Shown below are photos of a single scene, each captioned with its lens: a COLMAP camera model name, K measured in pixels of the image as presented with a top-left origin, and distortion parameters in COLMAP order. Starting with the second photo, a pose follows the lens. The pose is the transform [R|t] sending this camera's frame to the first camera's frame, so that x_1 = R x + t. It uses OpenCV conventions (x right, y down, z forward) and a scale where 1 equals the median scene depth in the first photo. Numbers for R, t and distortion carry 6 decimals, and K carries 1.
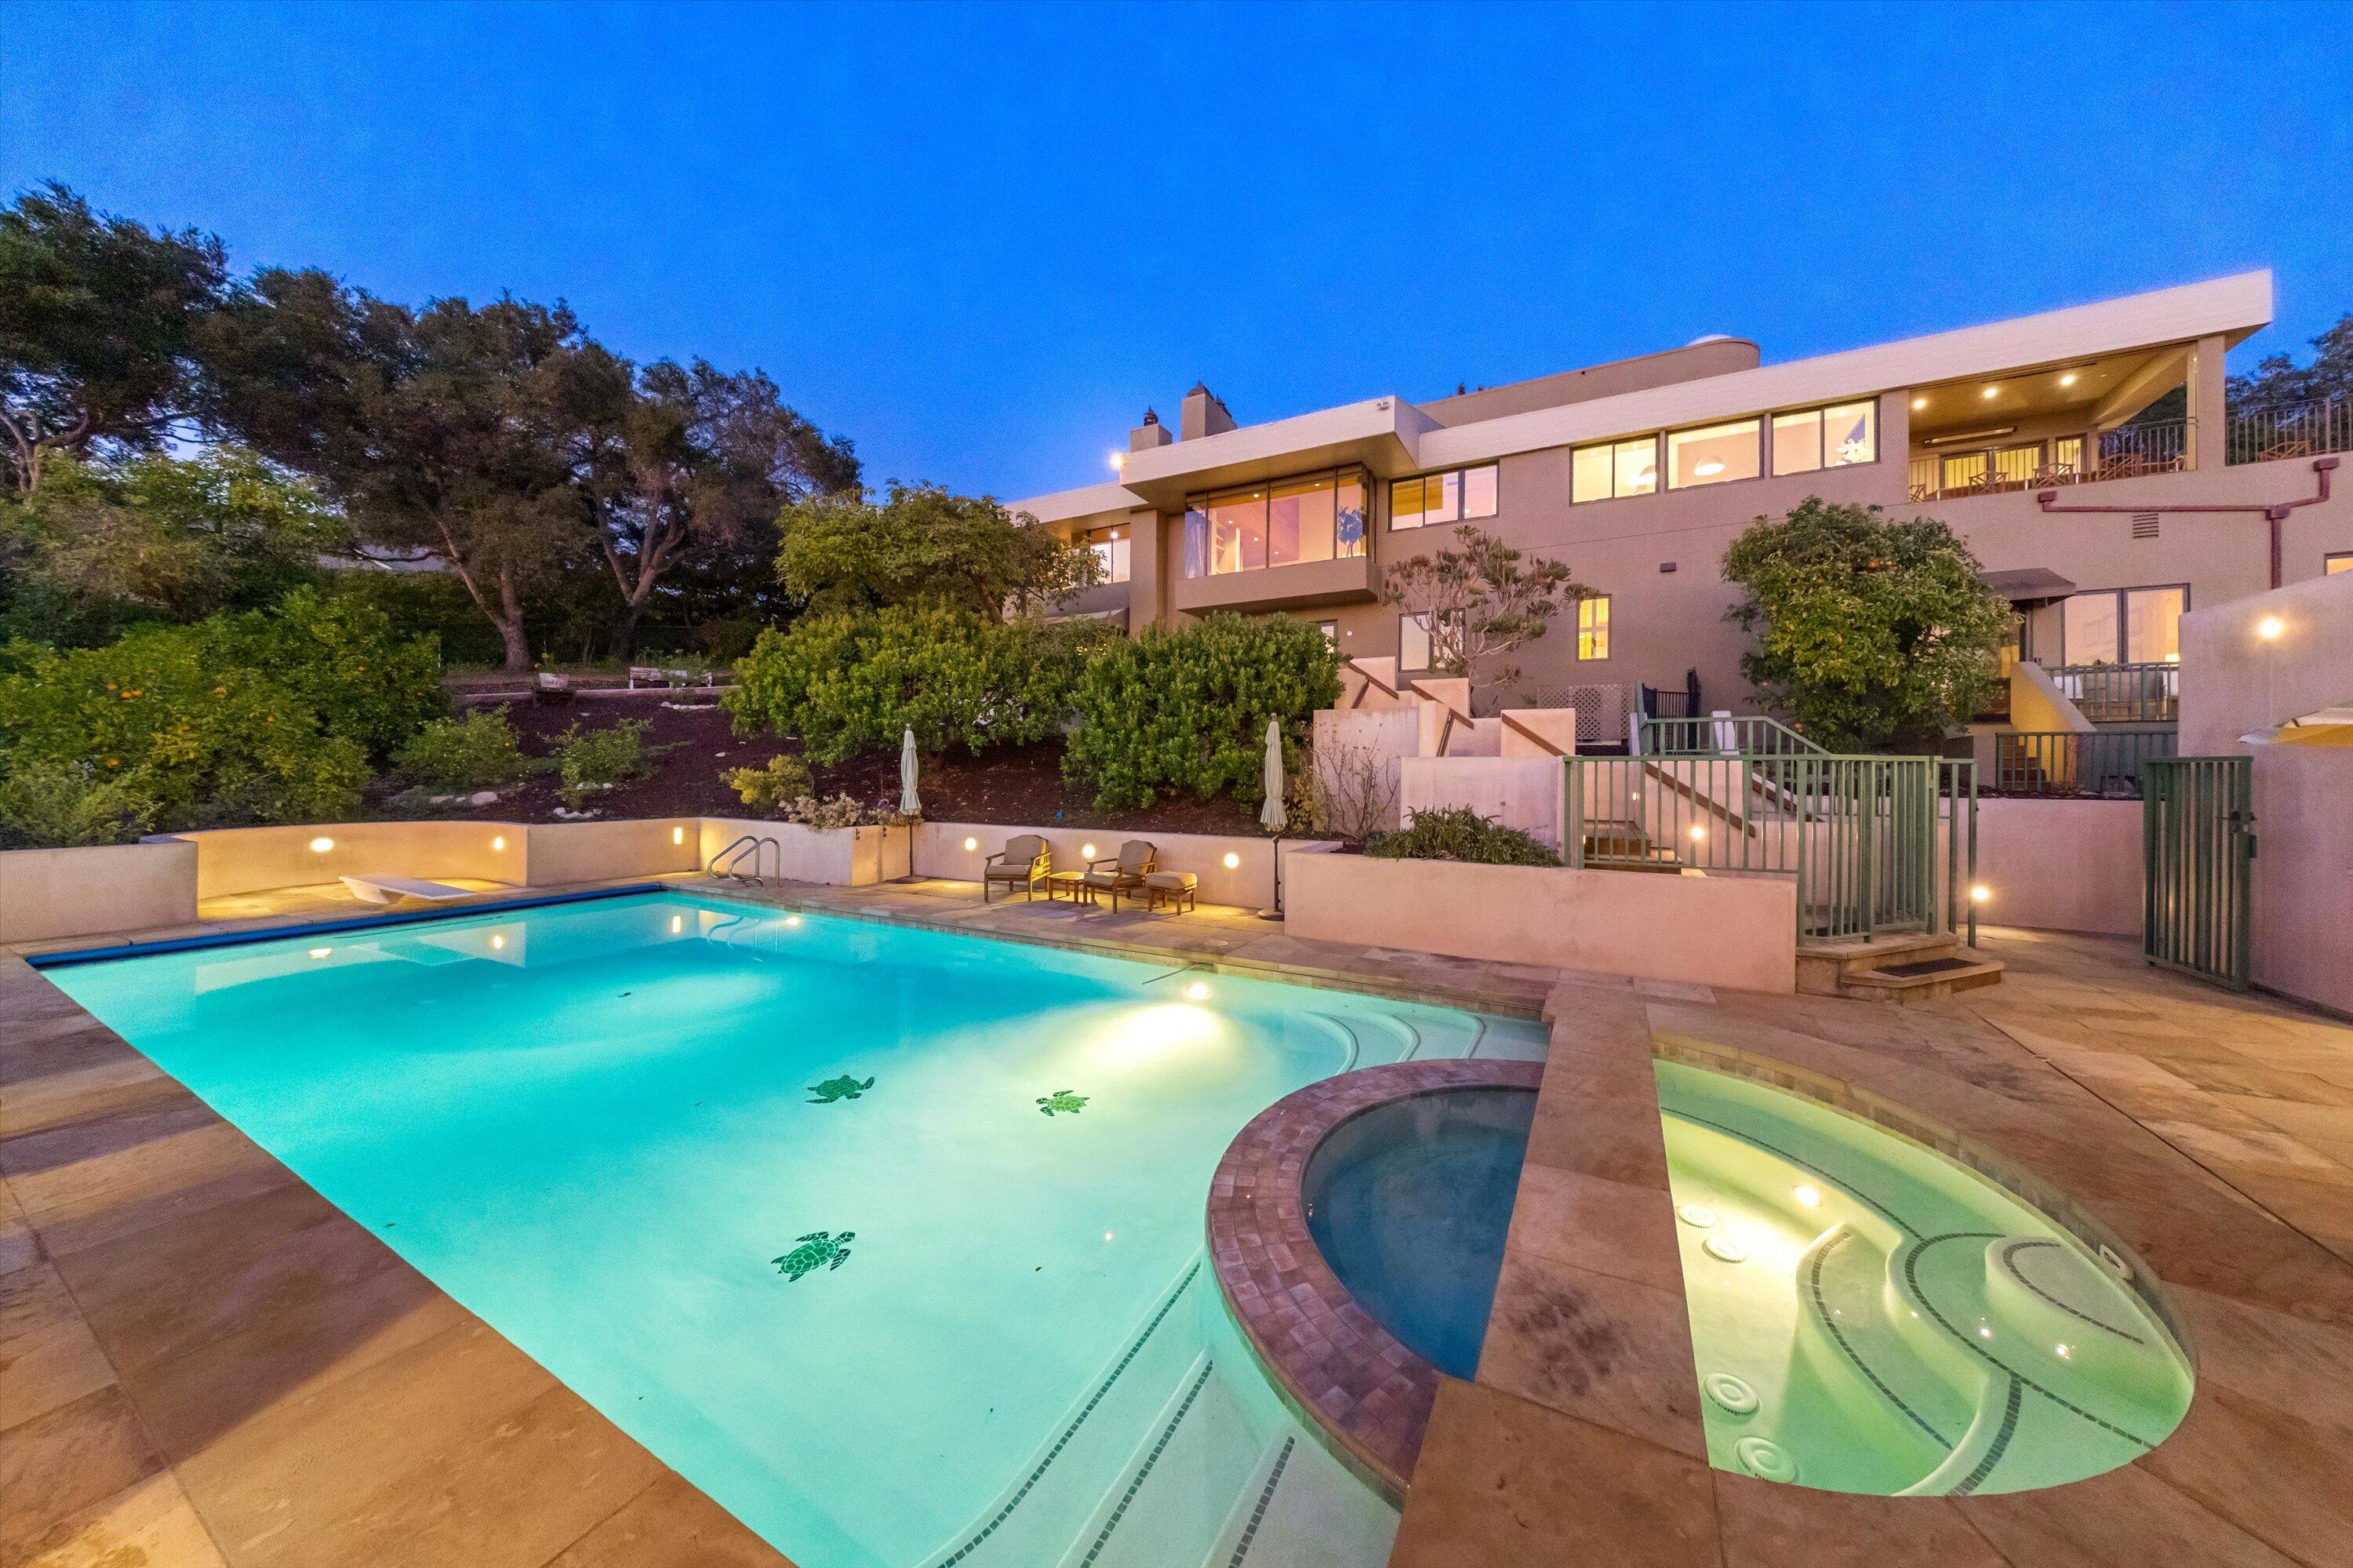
lens RADIAL K [[745.9, 0, 1228.3], [0, 745.9, 771.1], [0, 0, 1]] dist [-0.010093, -0.000044]
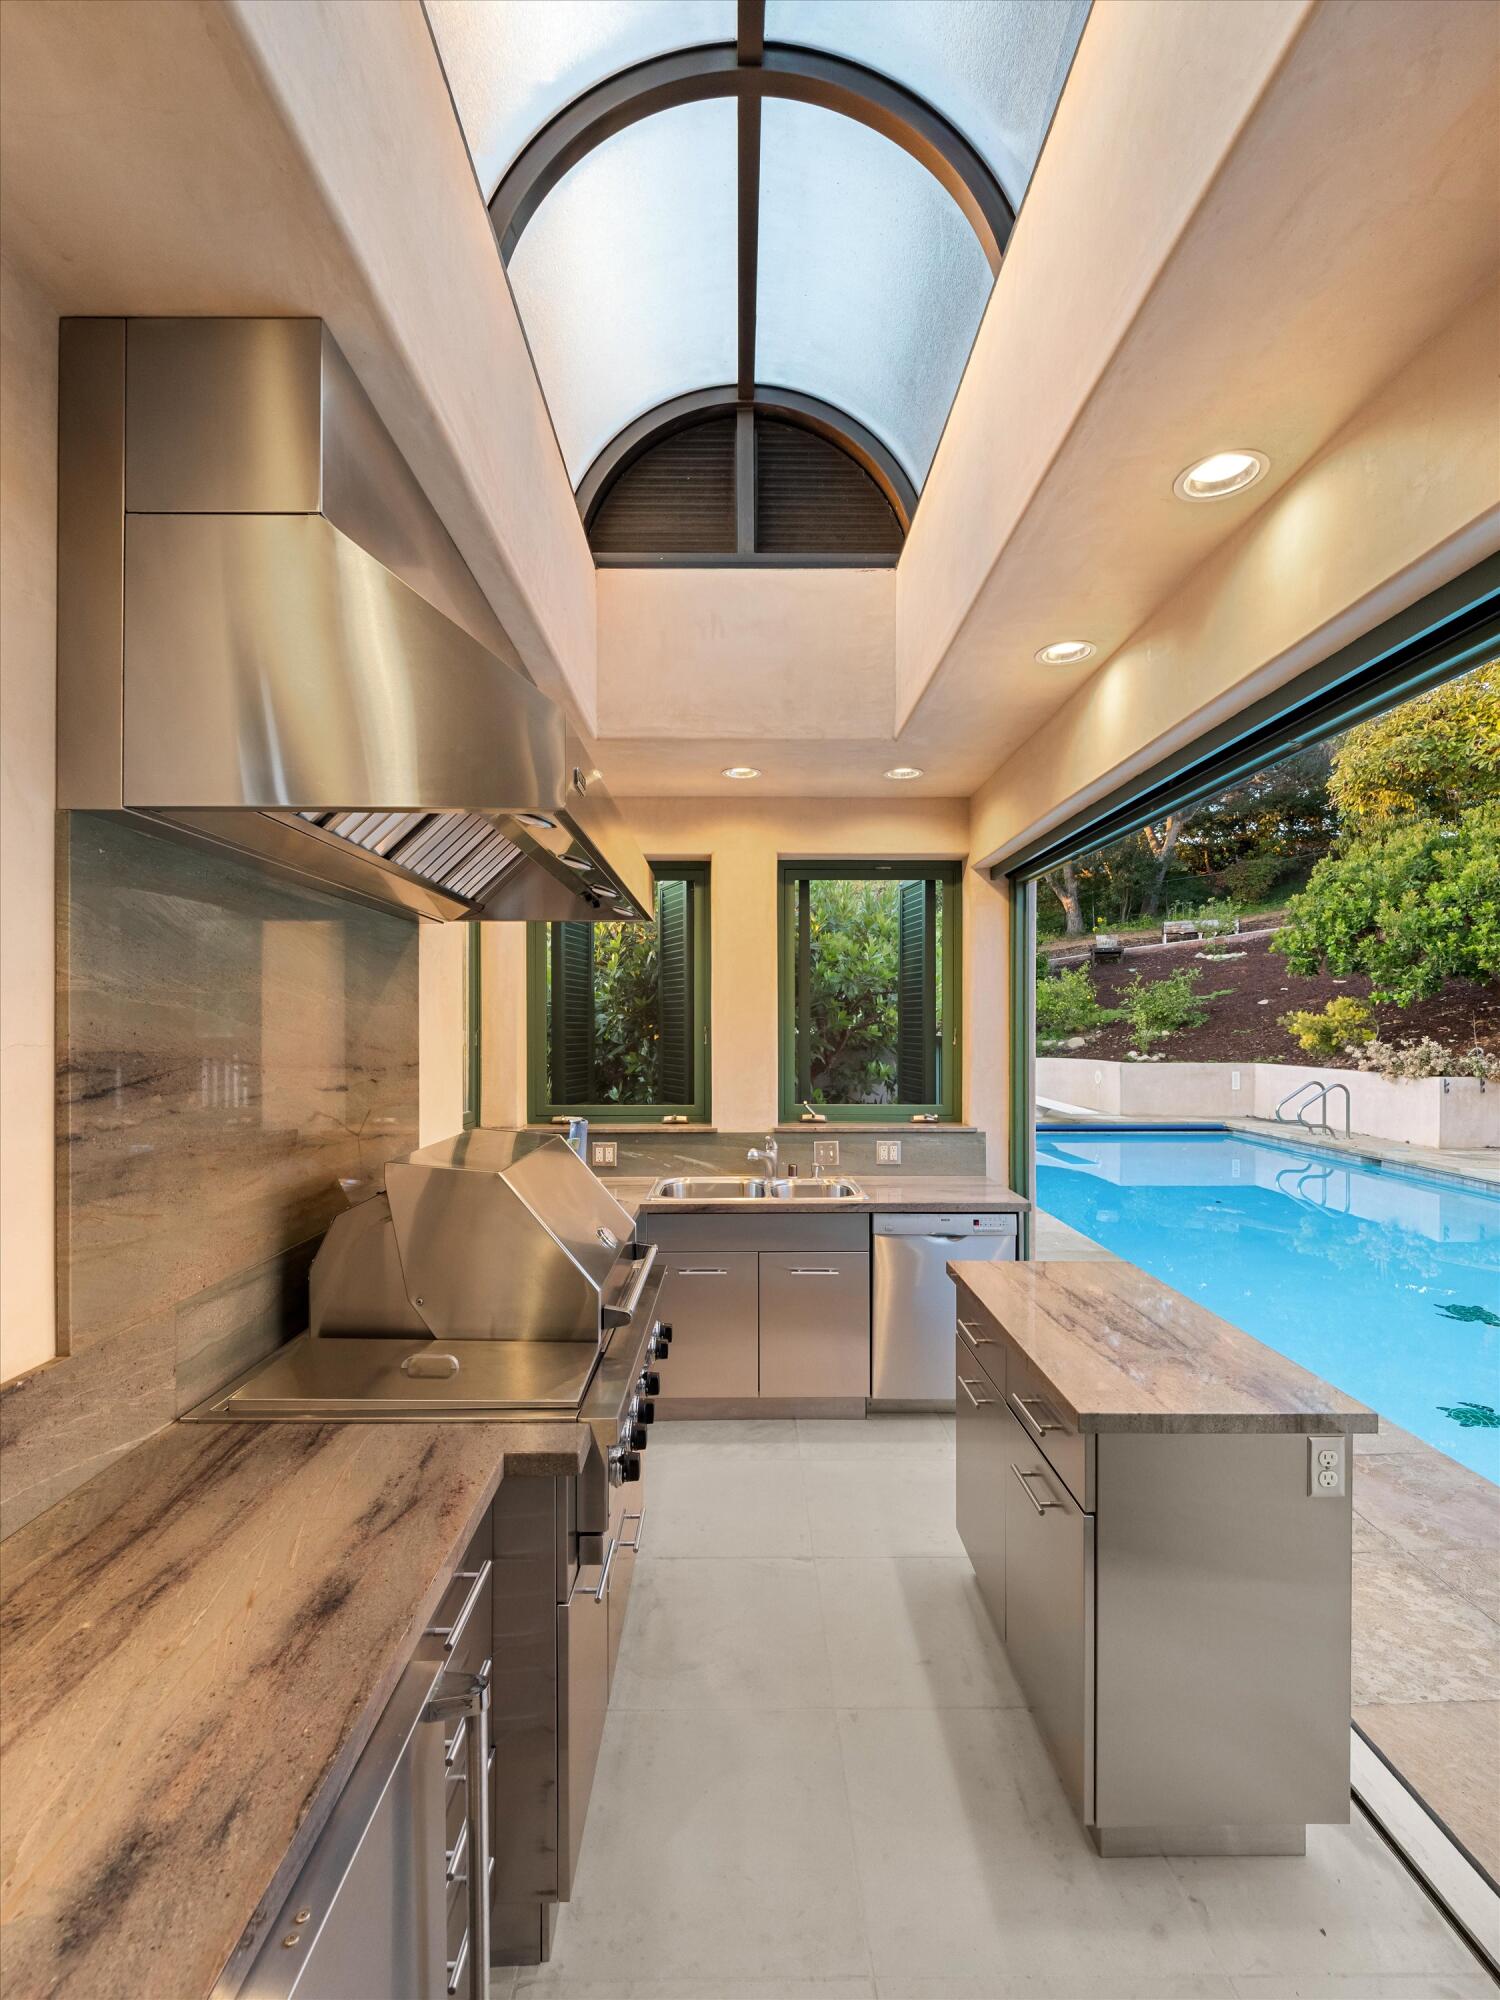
lens RADIAL K [[878.9, 0, 748.8], [0, 878.9, 1014.0], [0, 0, 1]] dist [-0.011081, -0.000354]
pose [[0.445519, -0.017225, -0.895107, 0.023411], [0.001823, 0.999830, -0.018333, 0.017020], [0.895271, 0.006536, 0.445475, -0.109254]]
